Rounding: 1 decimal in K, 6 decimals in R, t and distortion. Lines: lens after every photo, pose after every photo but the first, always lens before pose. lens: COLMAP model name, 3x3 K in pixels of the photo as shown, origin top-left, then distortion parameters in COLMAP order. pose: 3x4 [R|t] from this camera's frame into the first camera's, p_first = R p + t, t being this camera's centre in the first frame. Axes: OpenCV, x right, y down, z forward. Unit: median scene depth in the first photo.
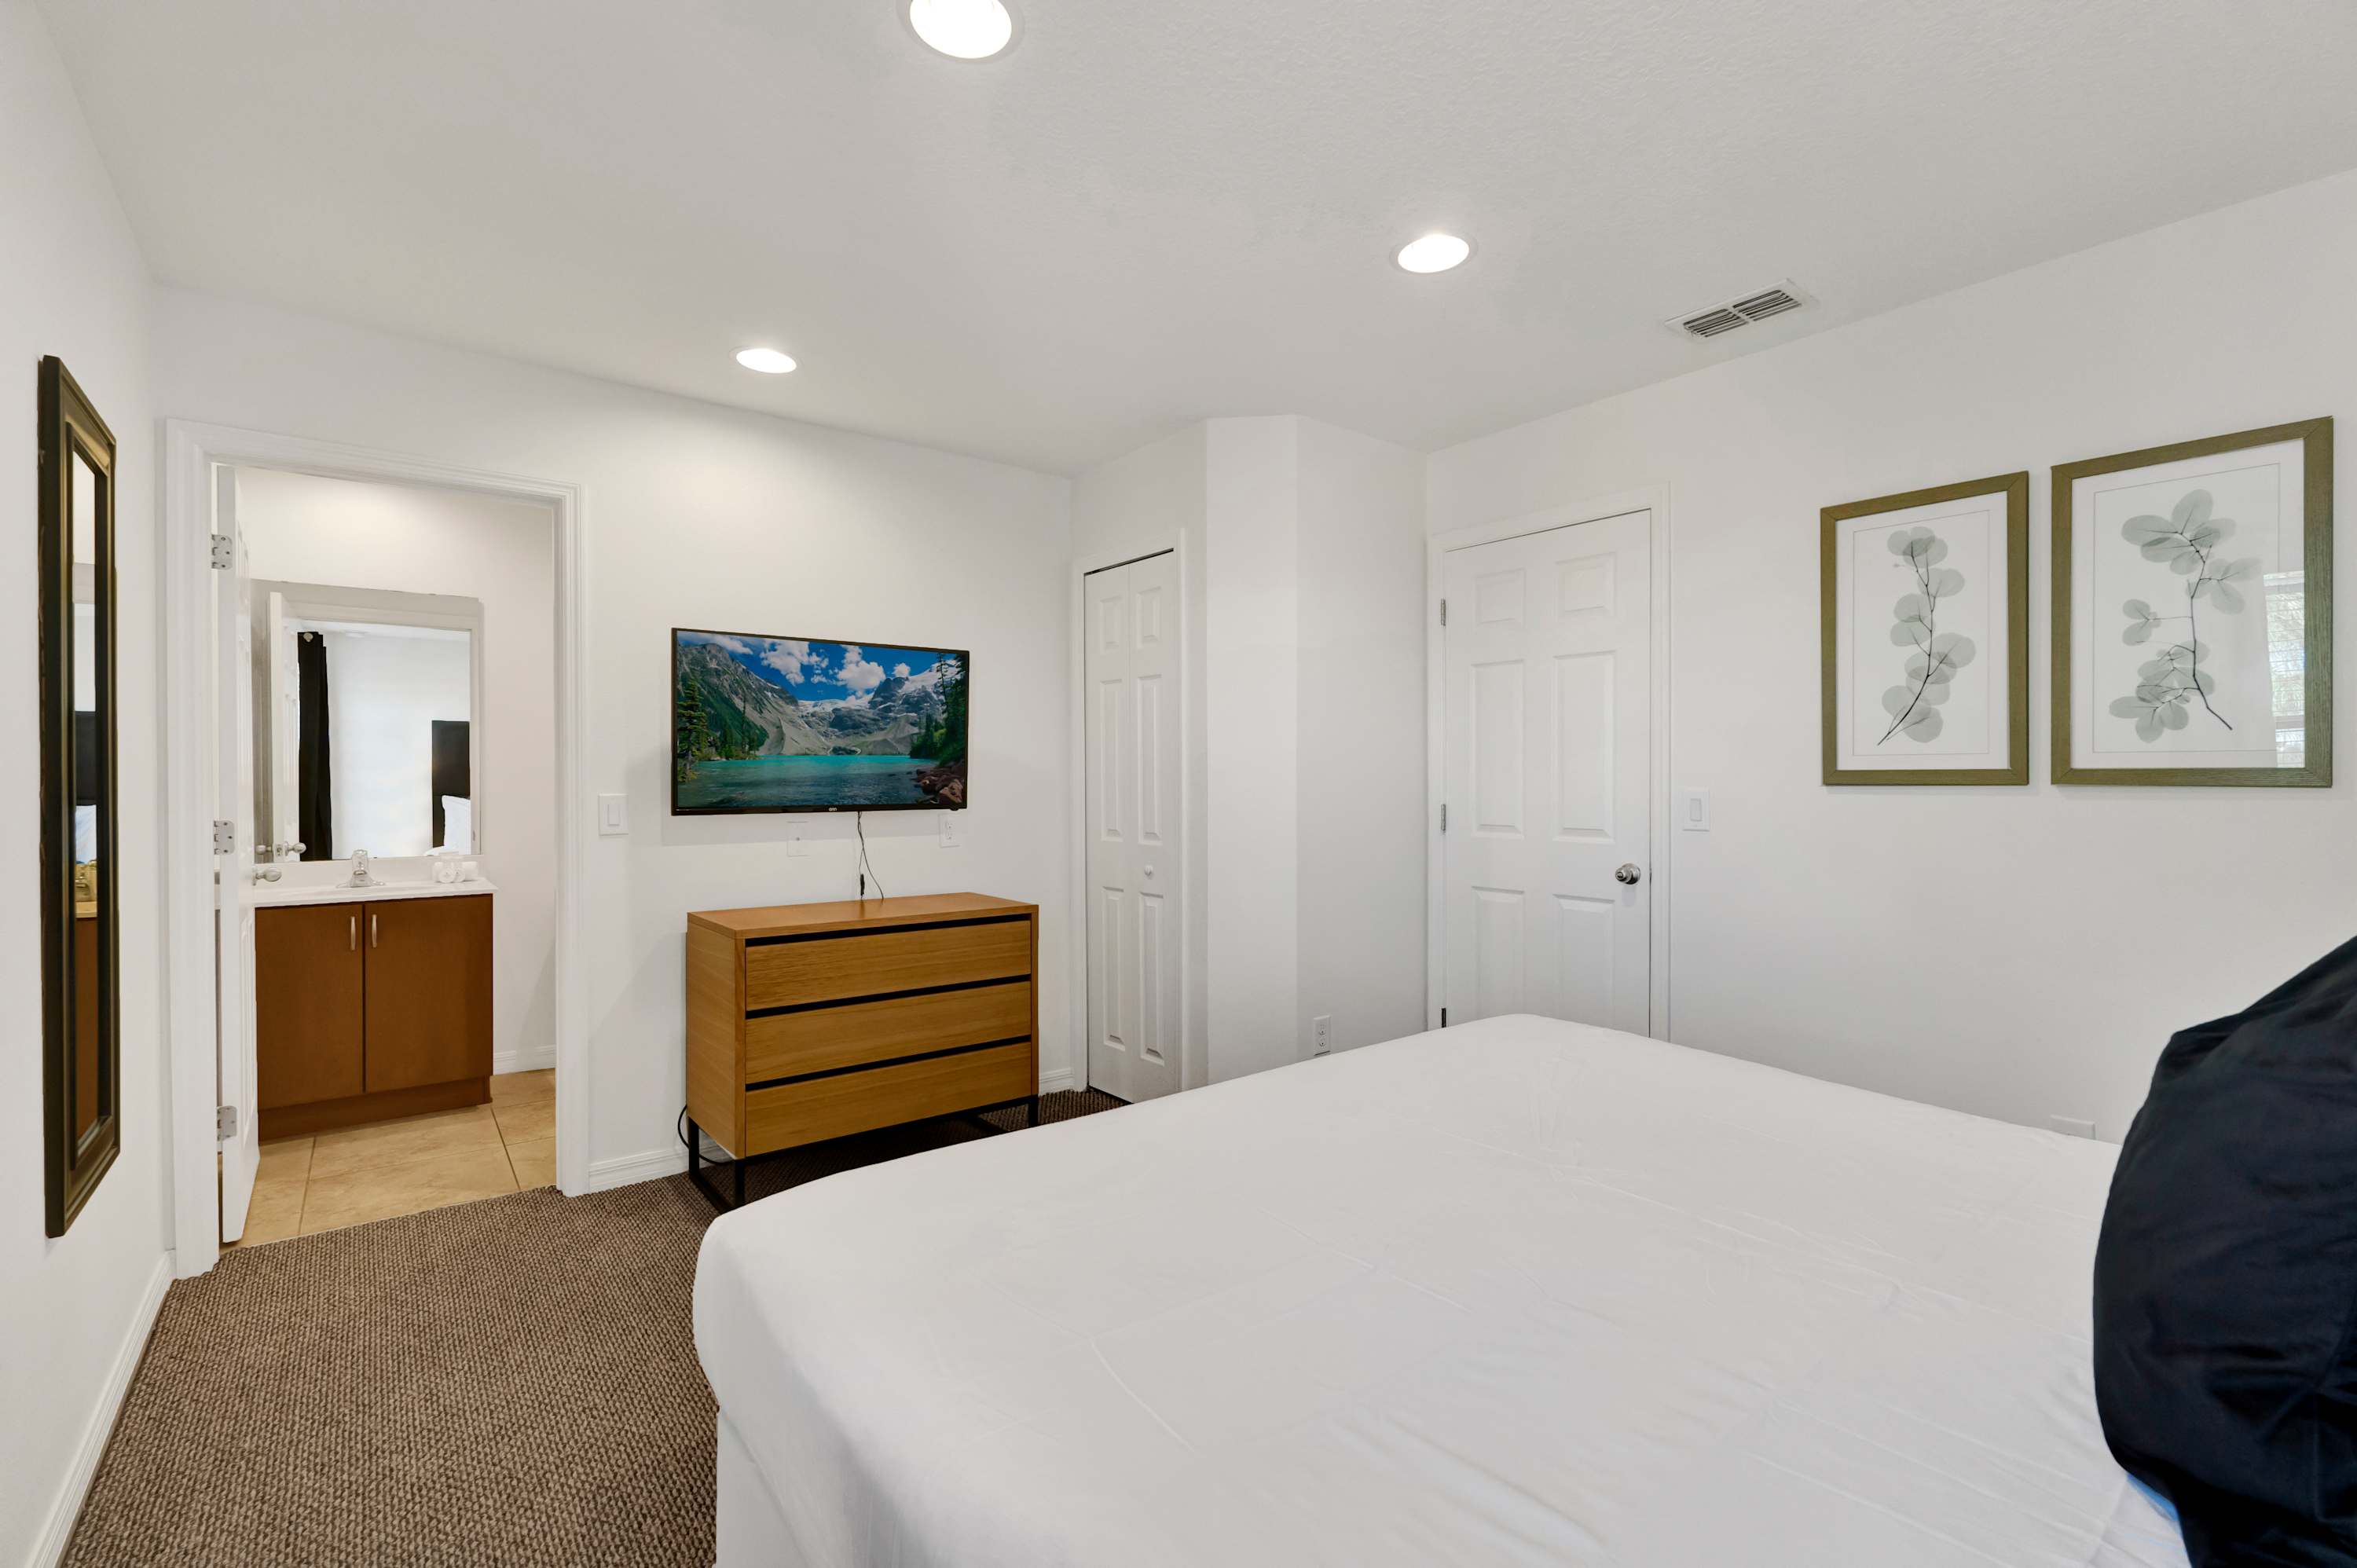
lens RADIAL K [[1069.9, 0, 1182.4], [0, 1069.9, 780.0], [0, 0, 1]] dist [-0.002345, -0.001669]
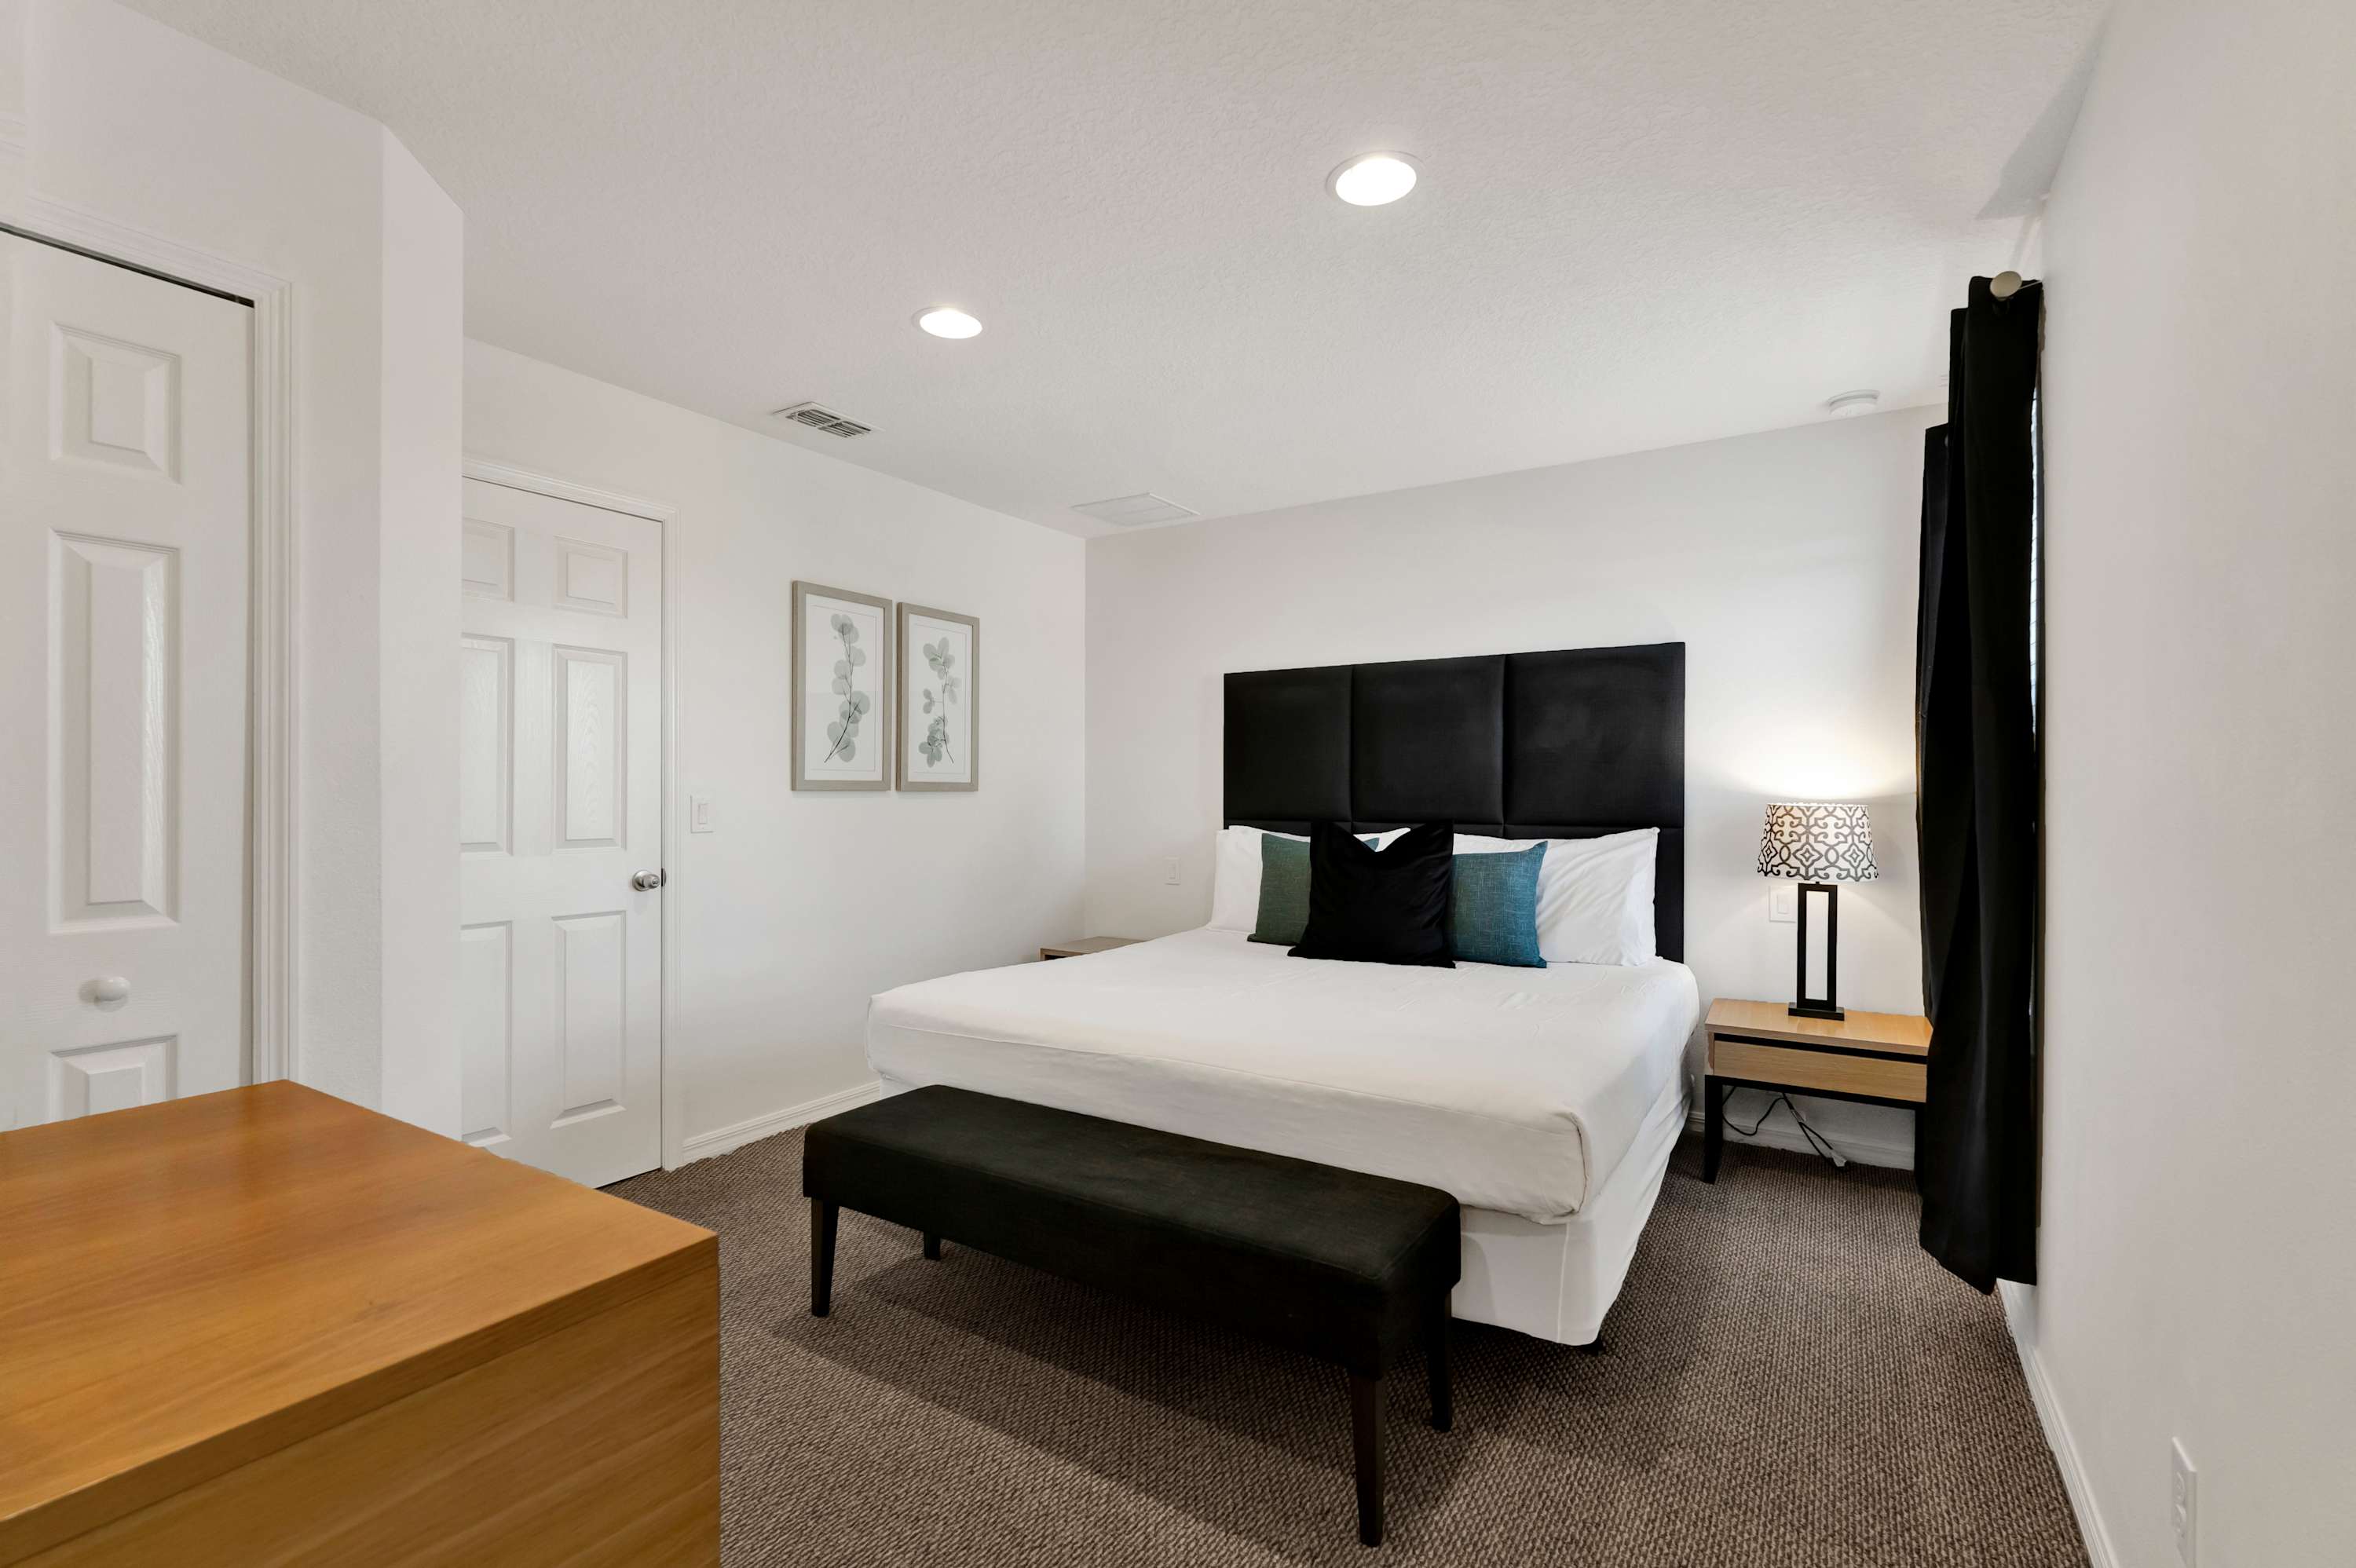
lens RADIAL K [[1069.4, 0, 1179.4], [0, 1069.4, 792.1], [0, 0, 1]] dist [-0.002345, -0.001669]
pose [[-0.351398, 0.001148, 0.936225, -0.856633], [0.000254, 0.999999, -0.001131, 0.008304], [-0.936226, -0.000160, -0.351398, 1.098115]]
